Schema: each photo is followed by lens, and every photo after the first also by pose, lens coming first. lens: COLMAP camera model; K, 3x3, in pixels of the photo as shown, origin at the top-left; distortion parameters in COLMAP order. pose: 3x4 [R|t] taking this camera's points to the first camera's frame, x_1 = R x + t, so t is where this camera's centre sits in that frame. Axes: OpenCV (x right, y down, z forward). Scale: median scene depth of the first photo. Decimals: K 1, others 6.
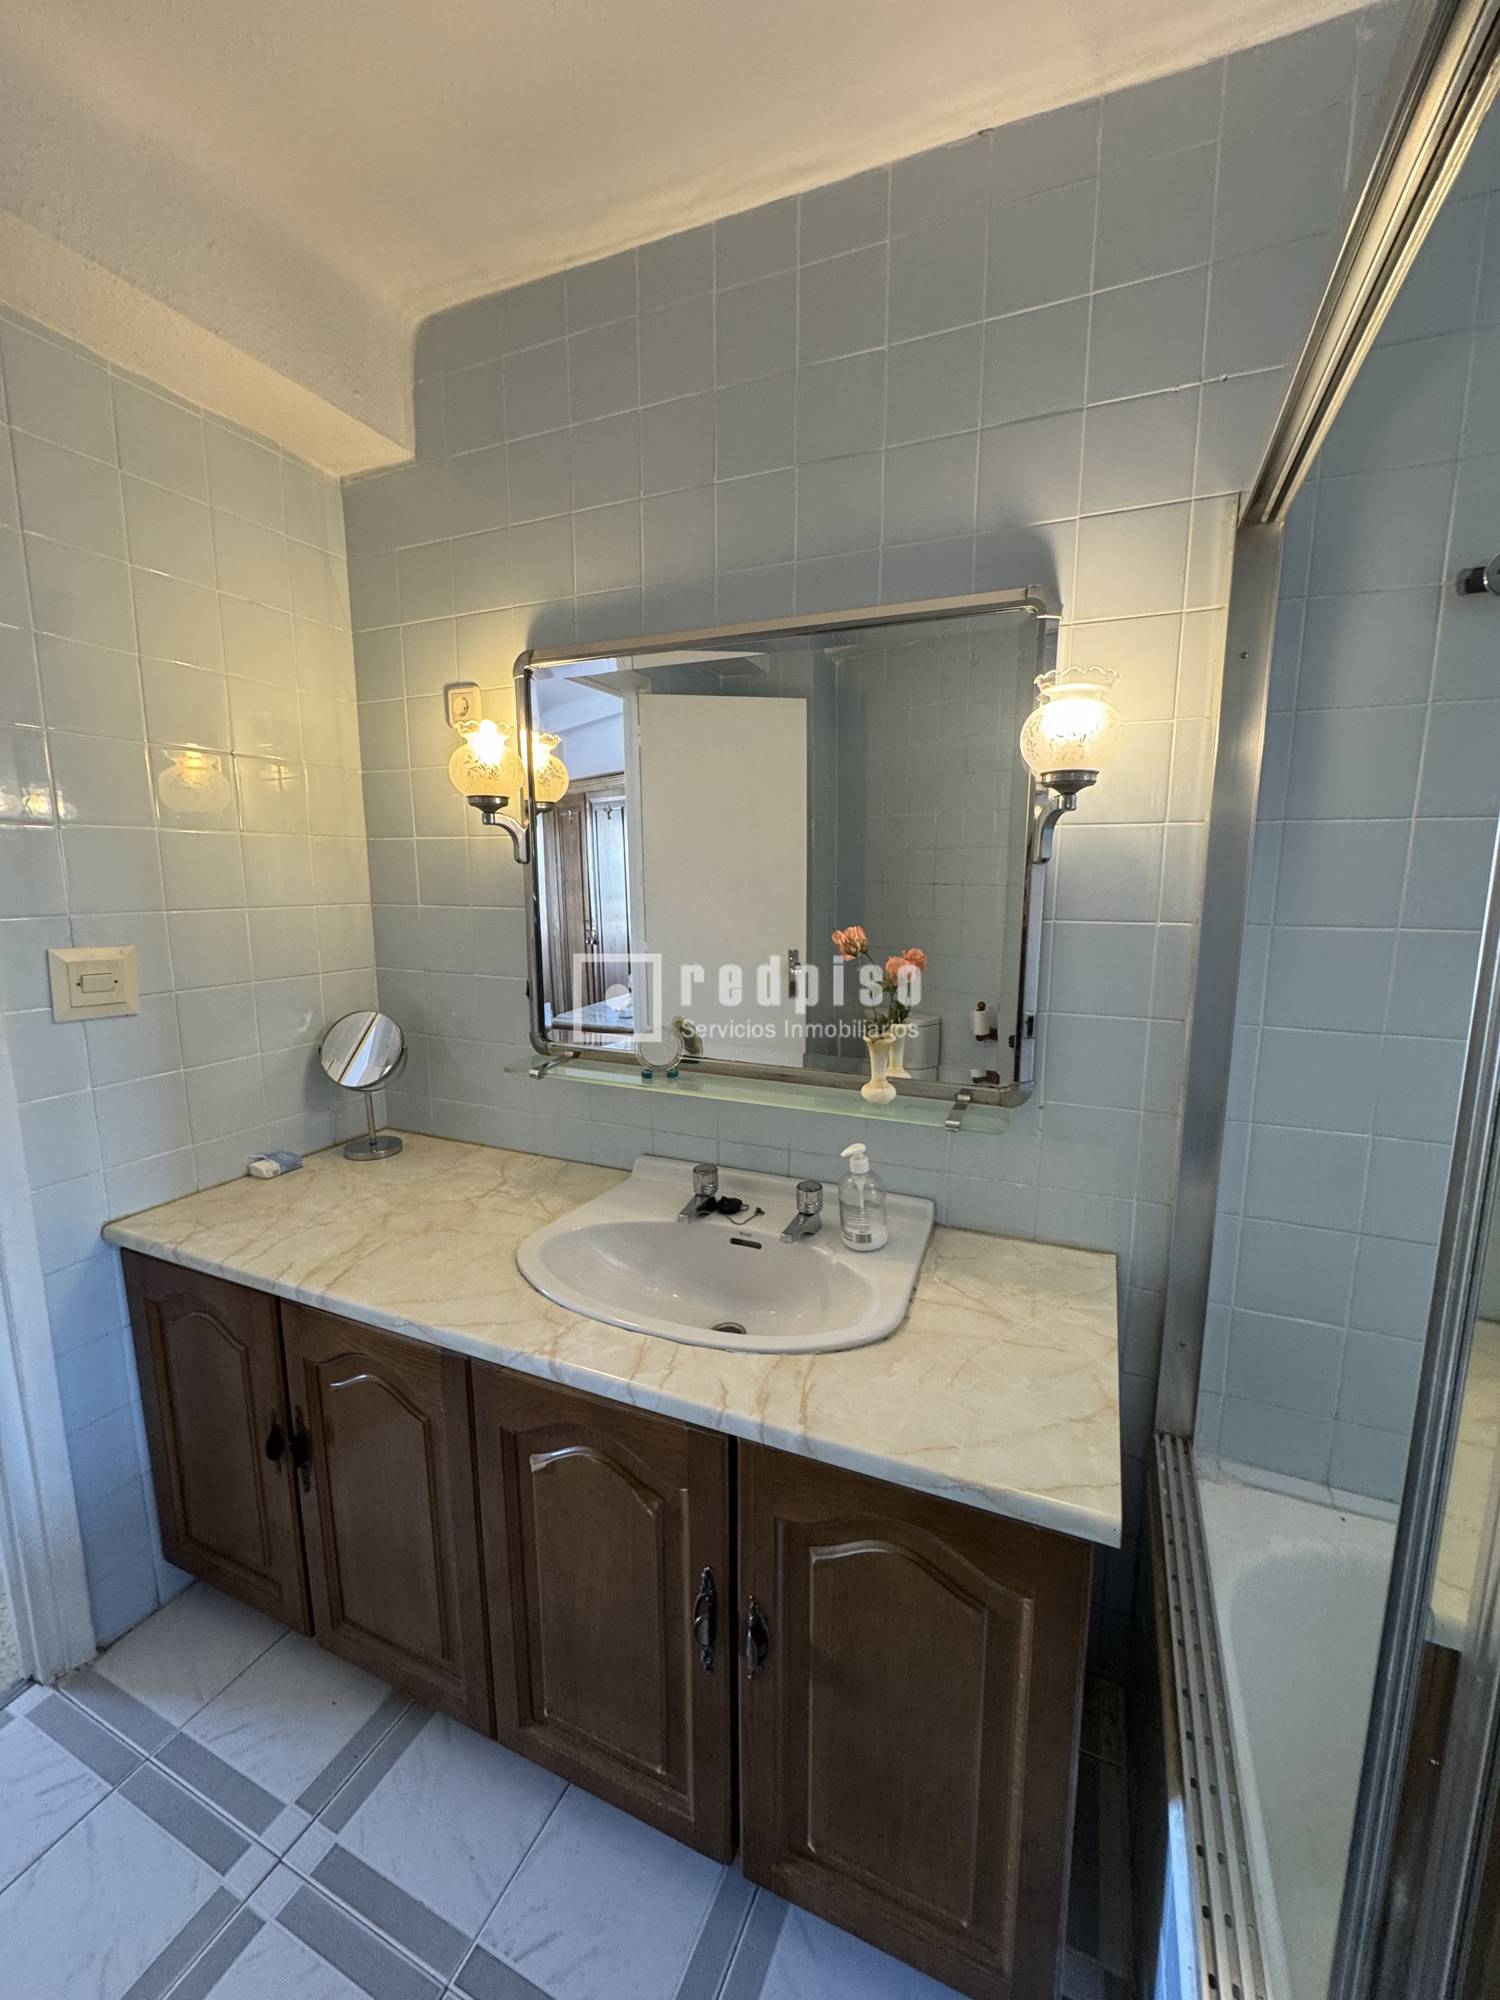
lens RADIAL K [[797.2, 0, 753.8], [0, 797.2, 998.9], [0, 0, 1]] dist [-0.004873, 0.001251]
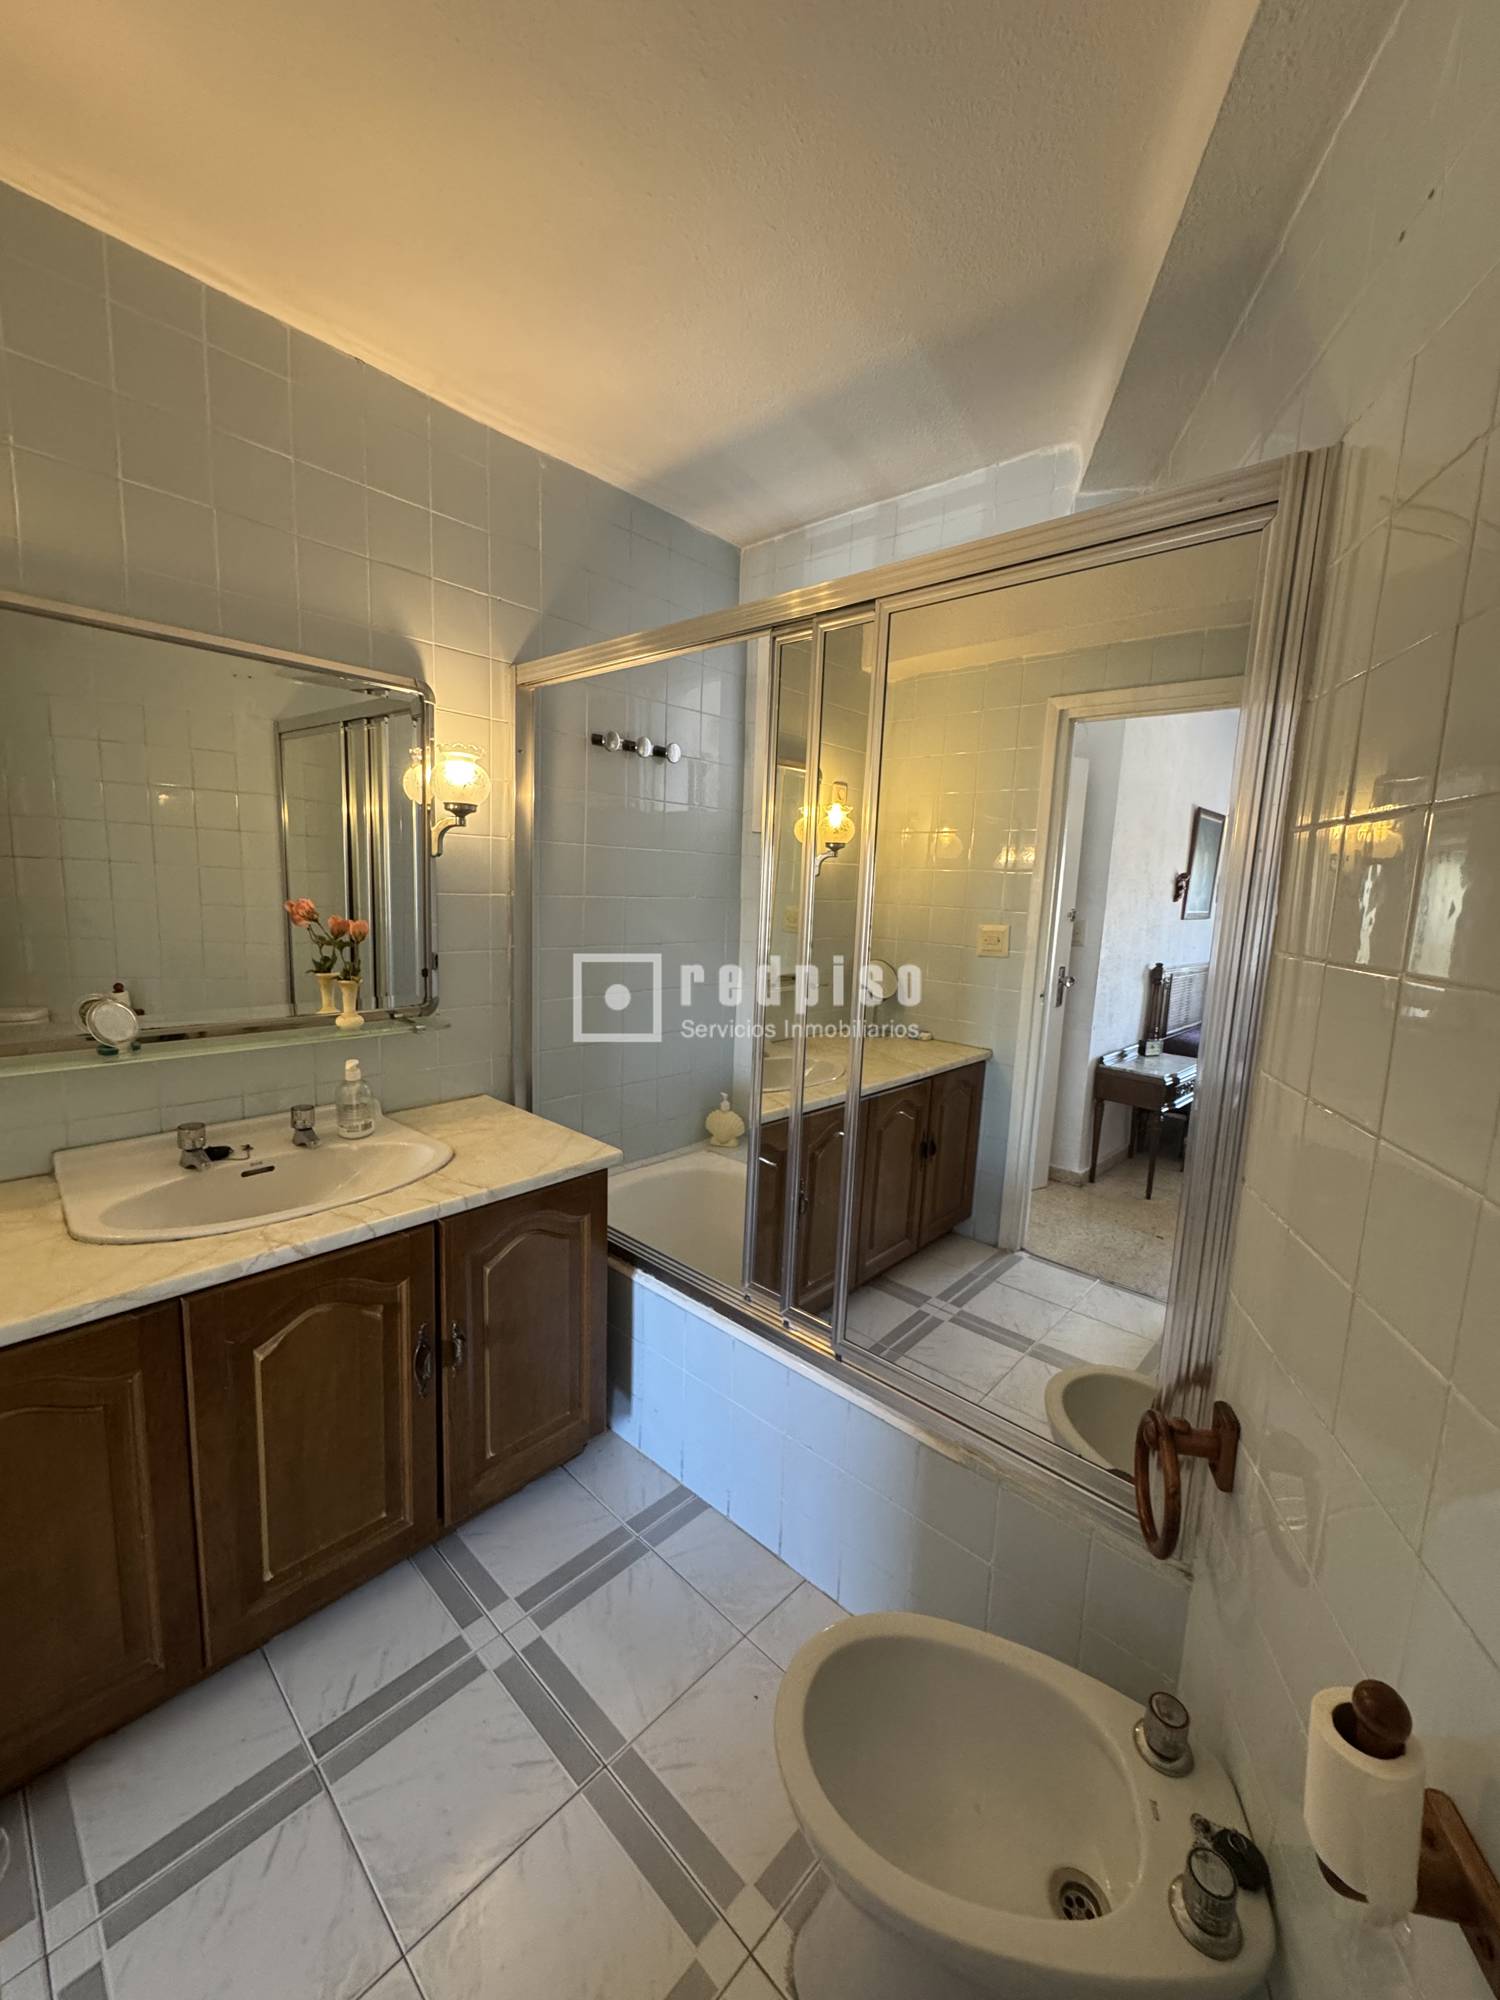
lens RADIAL K [[797.2, 0, 753.8], [0, 797.2, 998.9], [0, 0, 1]] dist [-0.004873, 0.001251]
pose [[0.325595, -0.128848, 0.936689, -0.990136], [0.105163, 0.989459, 0.099553, 0.019000], [-0.939643, 0.066091, 0.335713, -0.111558]]
